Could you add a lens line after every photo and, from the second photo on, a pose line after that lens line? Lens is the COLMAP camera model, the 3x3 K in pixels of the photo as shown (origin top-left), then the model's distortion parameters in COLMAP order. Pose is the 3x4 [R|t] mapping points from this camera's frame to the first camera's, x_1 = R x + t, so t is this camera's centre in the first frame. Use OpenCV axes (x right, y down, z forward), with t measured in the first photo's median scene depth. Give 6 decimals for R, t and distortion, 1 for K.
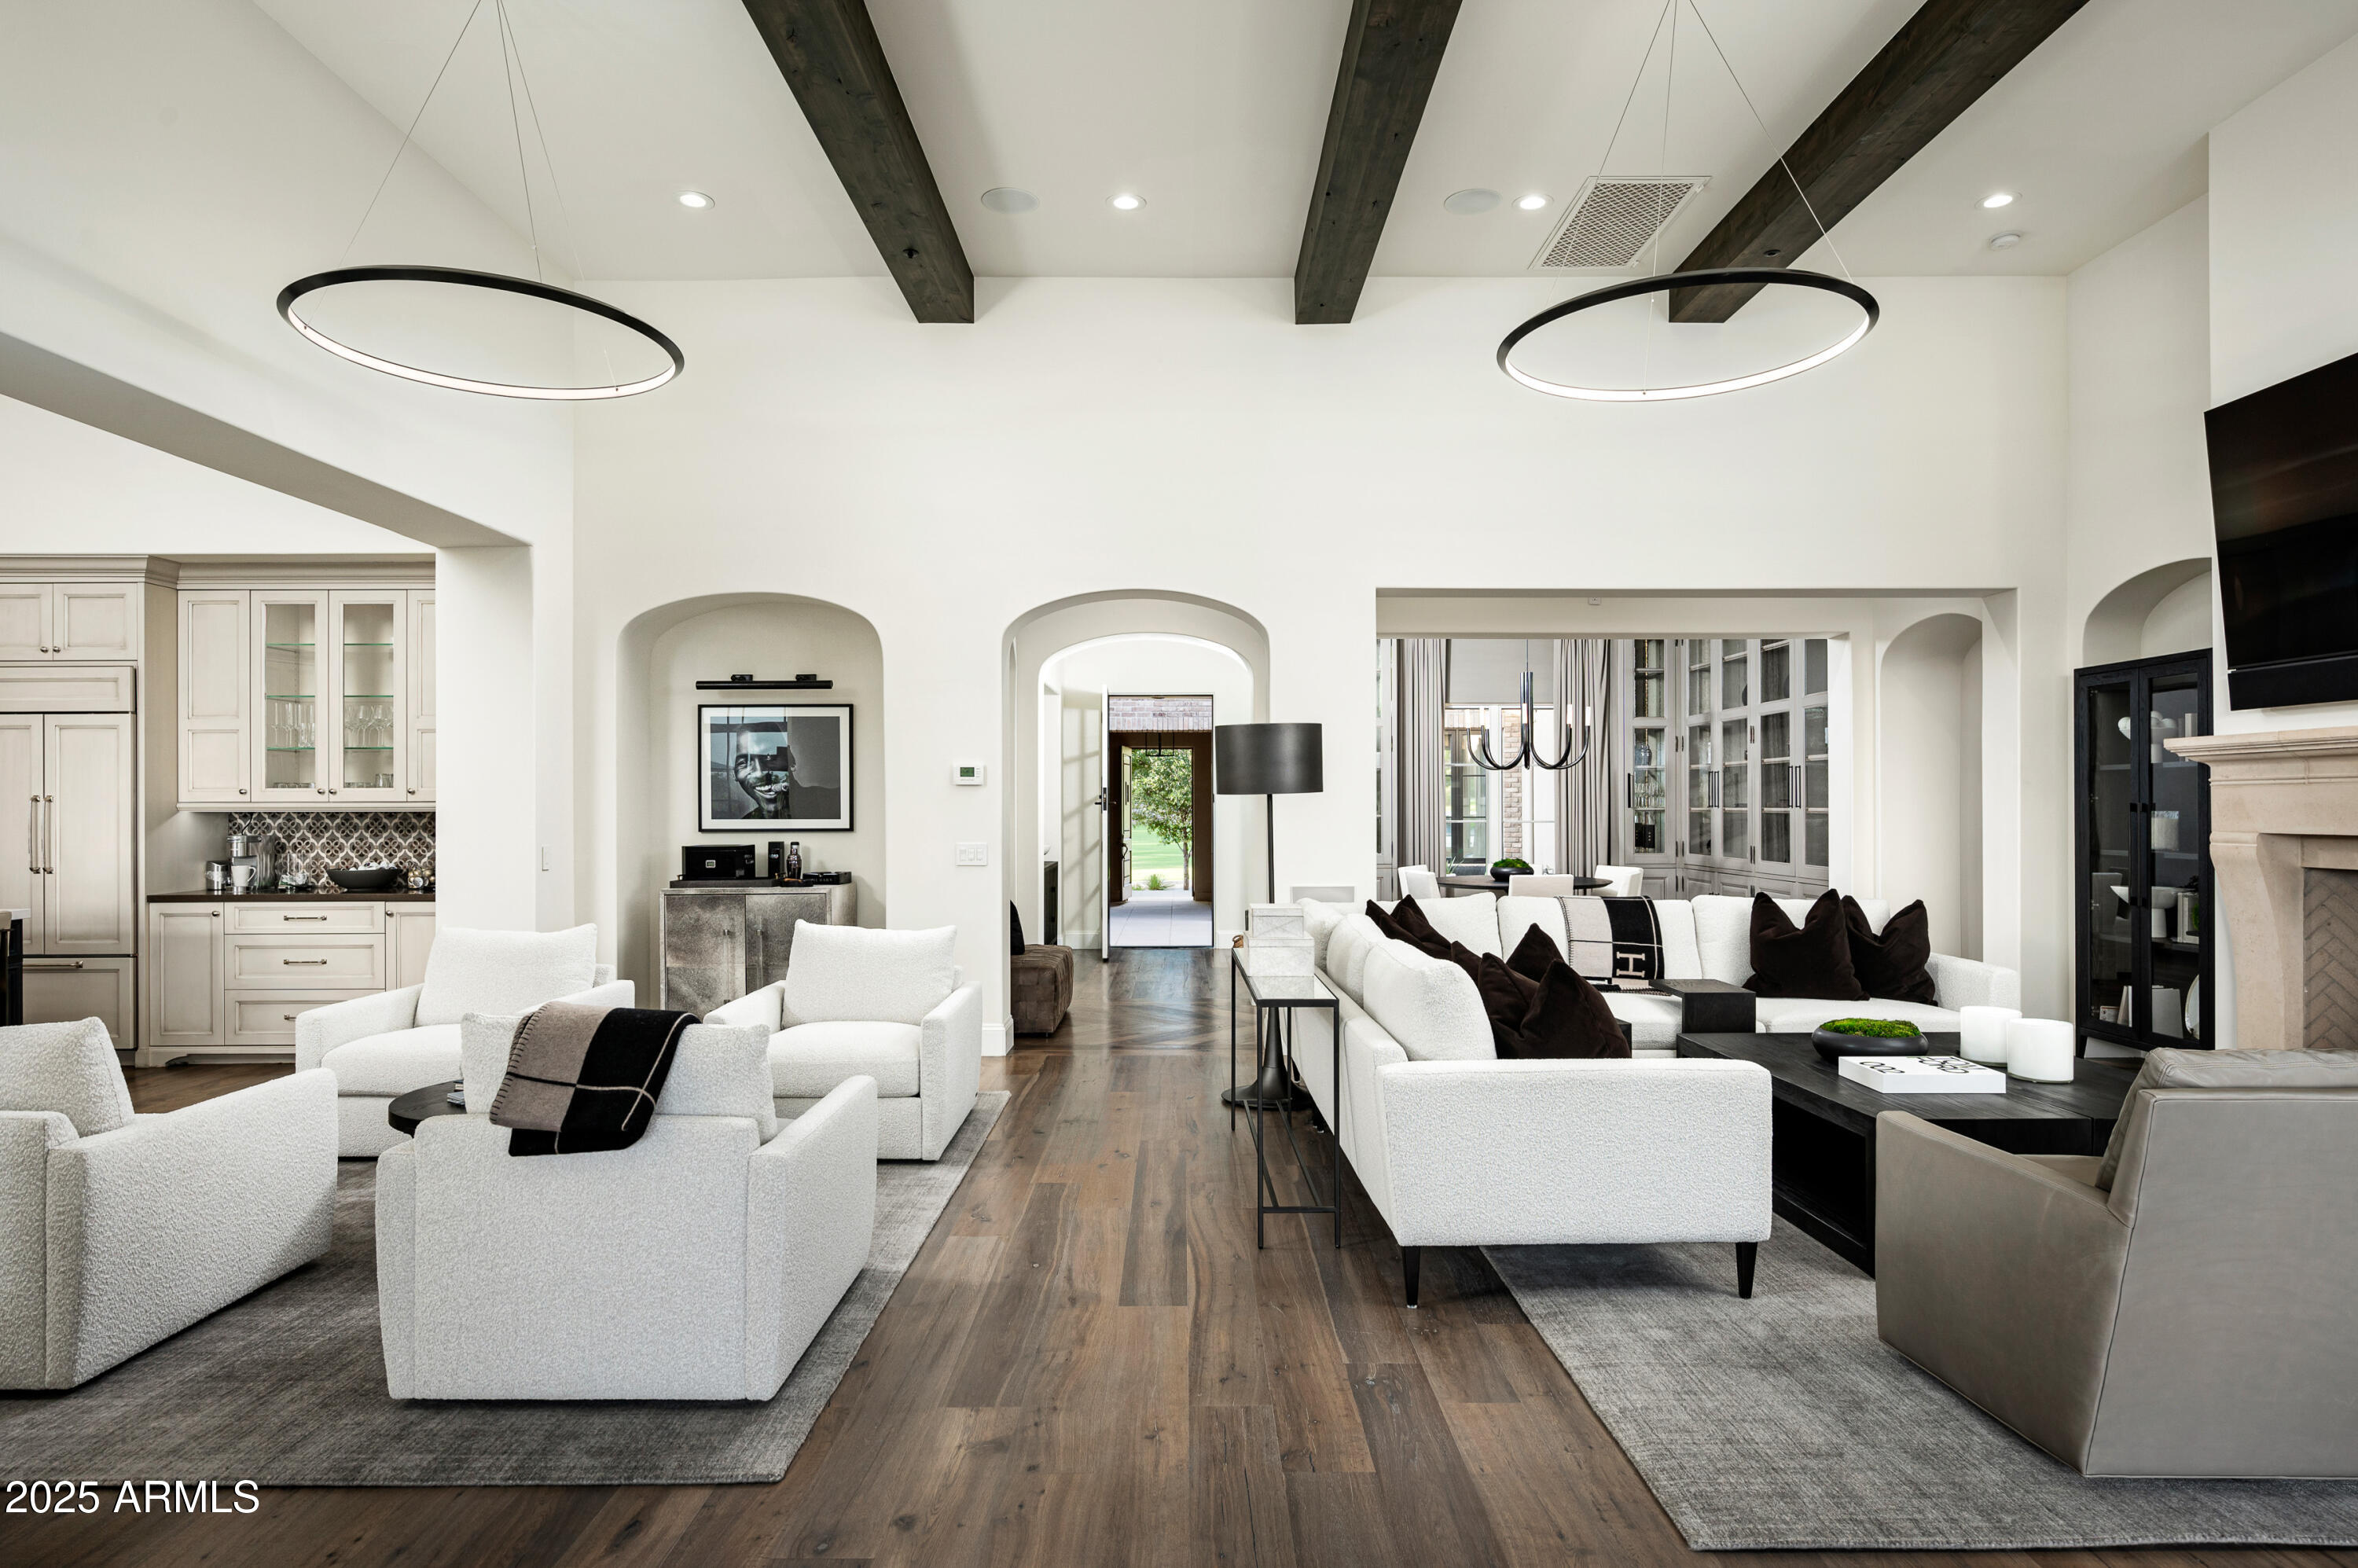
lens RADIAL K [[1307.2, 0, 1189.5], [0, 1307.2, 802.9], [0, 0, 1]] dist [-0.002702, -0.000445]
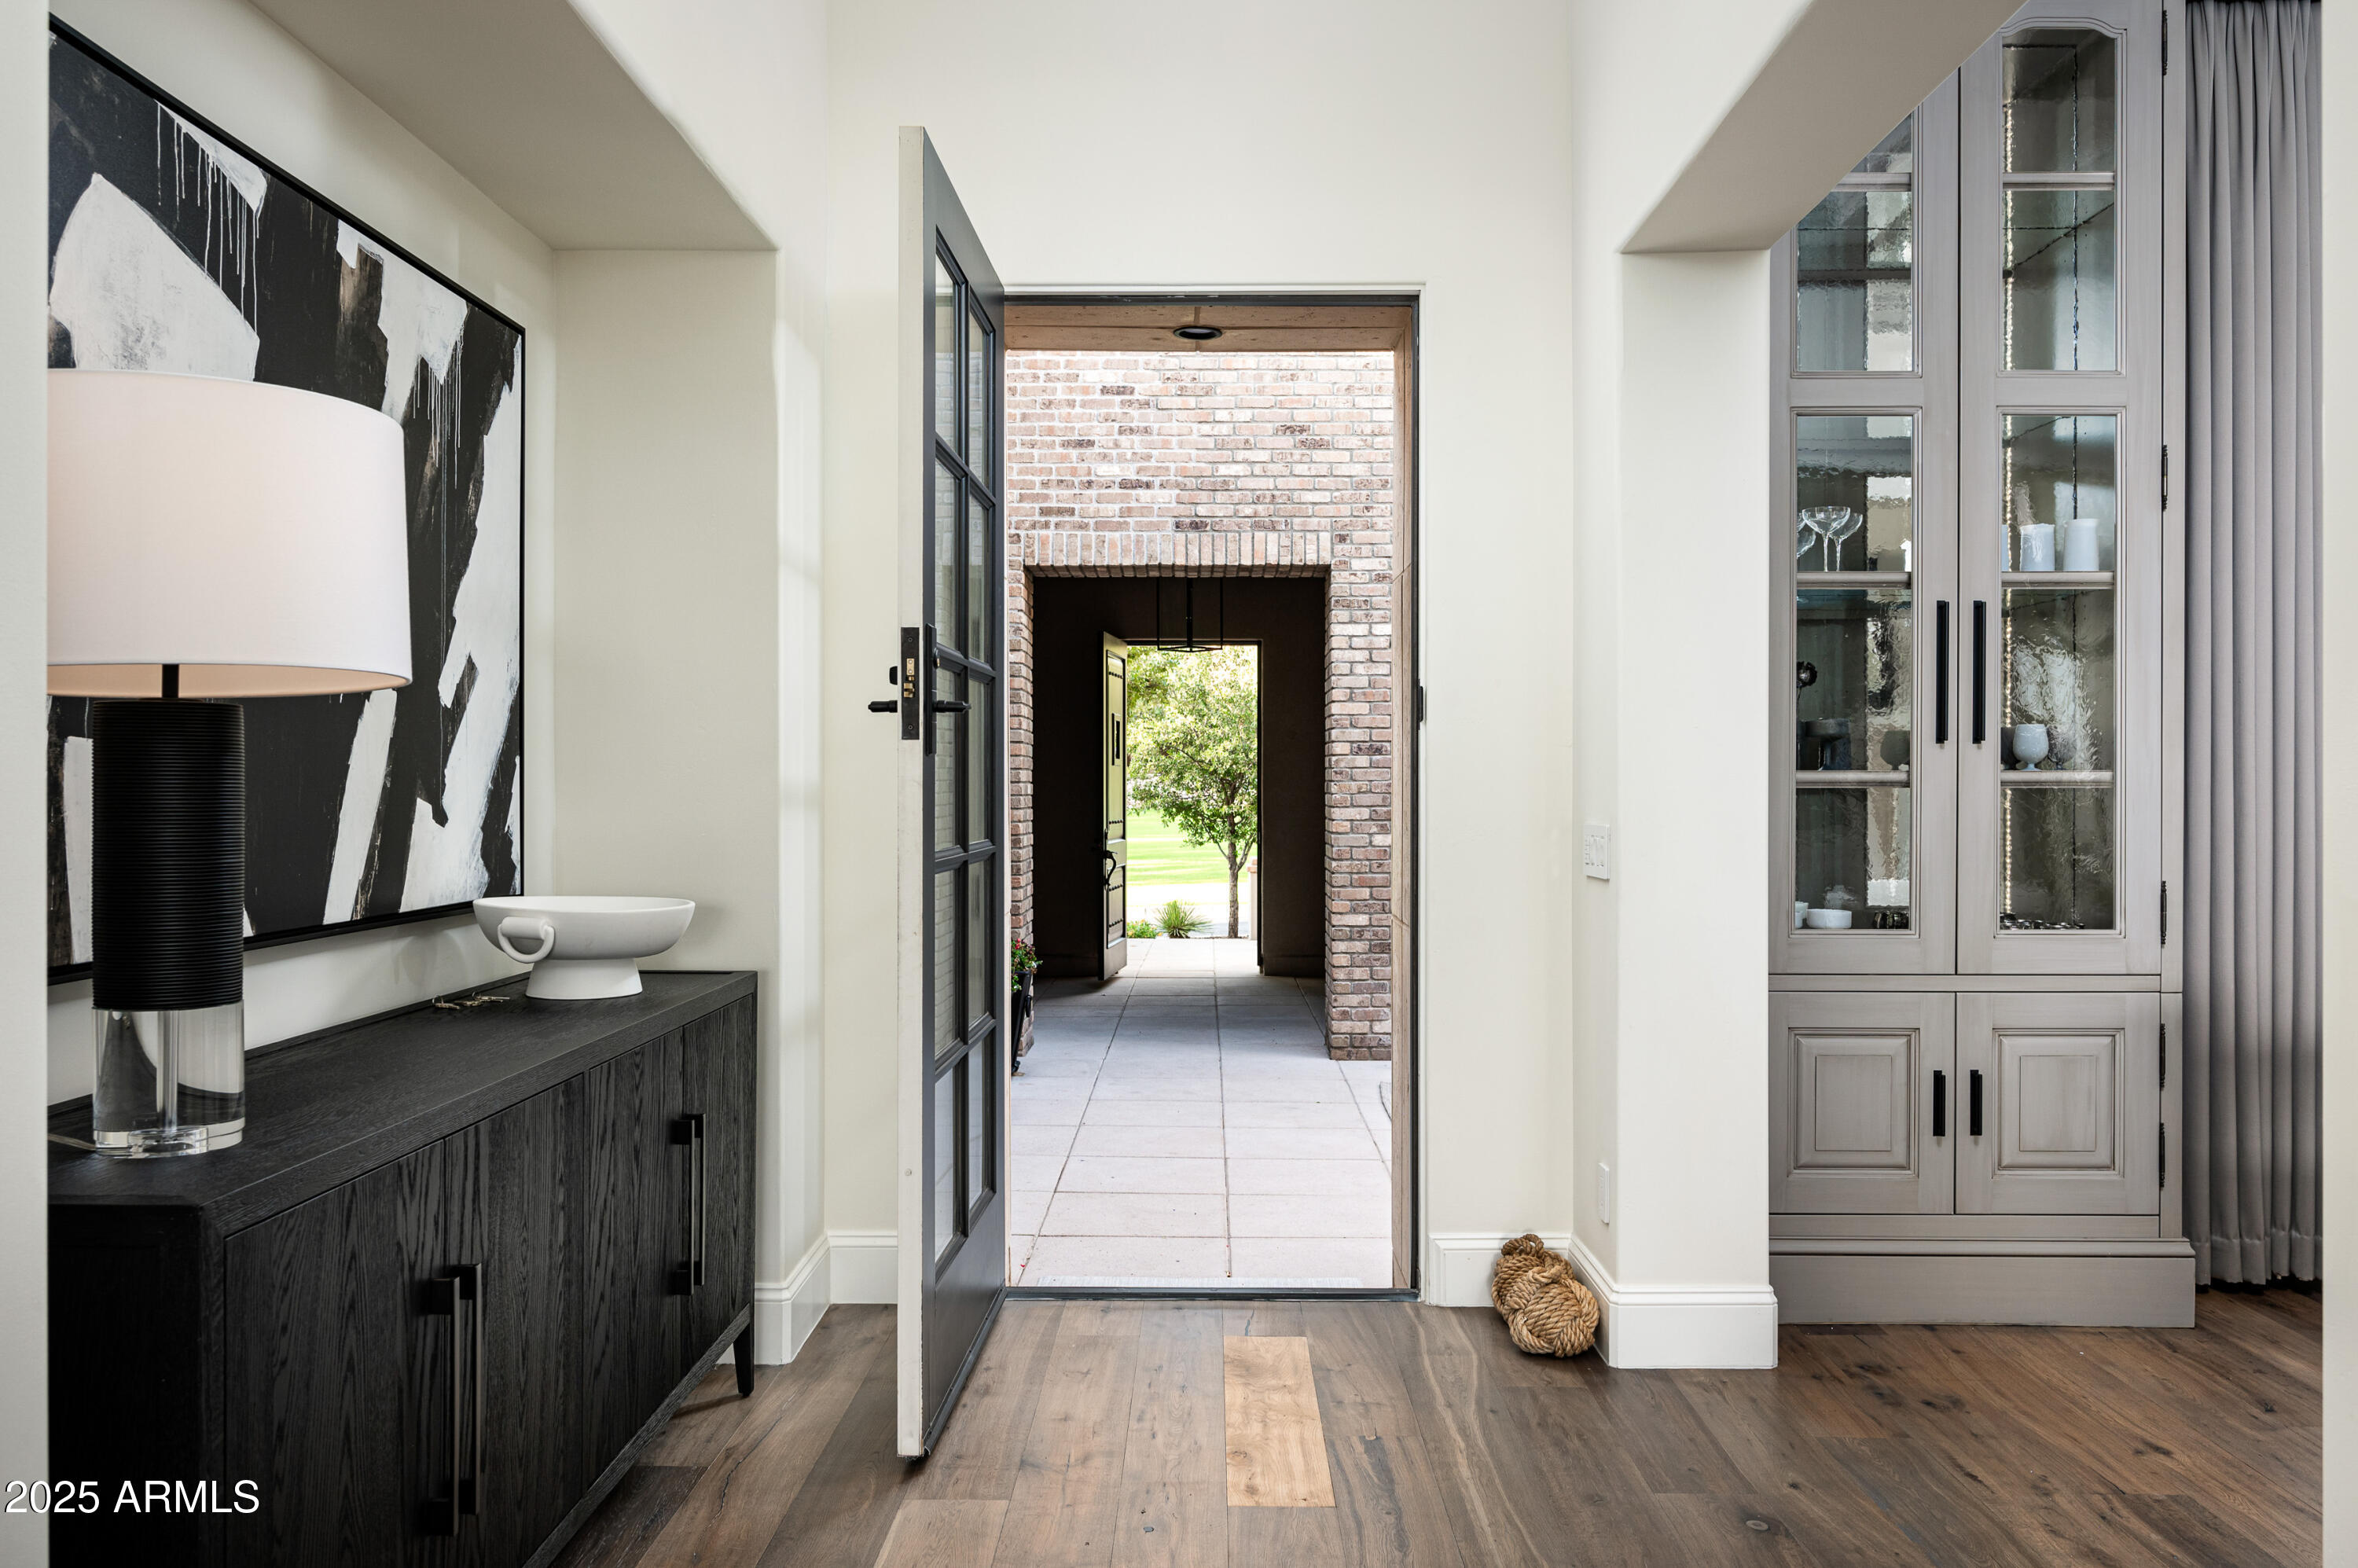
lens RADIAL K [[1727.3, 0, 1179.0], [0, 1727.3, 784.0], [0, 0, 1]] dist [0.006845, 0.006390]
pose [[0.999717, 0.005433, -0.023158, -0.009953], [-0.005376, 0.999982, 0.002526, 0.005164], [0.023171, -0.002401, 0.999729, 0.321340]]
